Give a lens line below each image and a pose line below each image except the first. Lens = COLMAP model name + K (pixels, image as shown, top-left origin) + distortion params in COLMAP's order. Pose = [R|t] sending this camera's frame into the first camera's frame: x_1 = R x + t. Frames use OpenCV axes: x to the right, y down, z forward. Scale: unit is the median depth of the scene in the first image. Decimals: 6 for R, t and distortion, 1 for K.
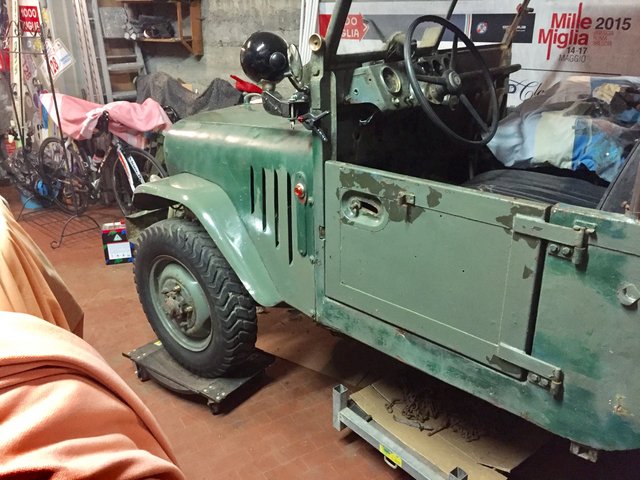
lens RADIAL K [[553.2, 0, 318.4], [0, 553.2, 238.1], [0, 0, 1]] dist [0.089435, -0.109558]
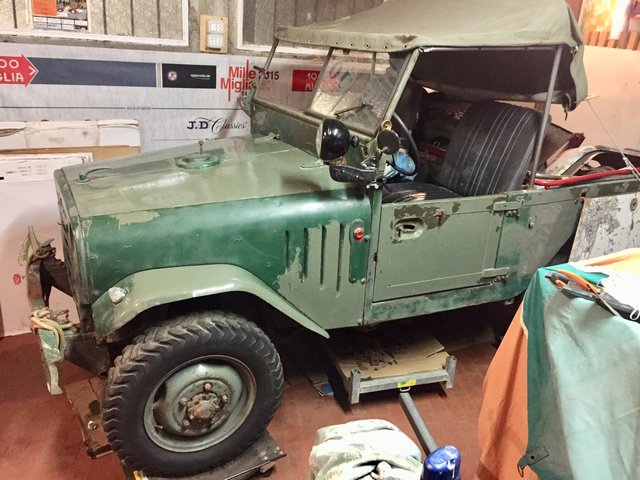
lens RADIAL K [[553.2, 0, 318.4], [0, 553.2, 238.1], [0, 0, 1]] dist [0.089435, -0.109558]
pose [[0.370495, -0.297438, 0.879923, -1.093088], [0.278400, 0.939346, 0.200304, -0.325417], [-0.886130, 0.170759, 0.430830, 0.469393]]
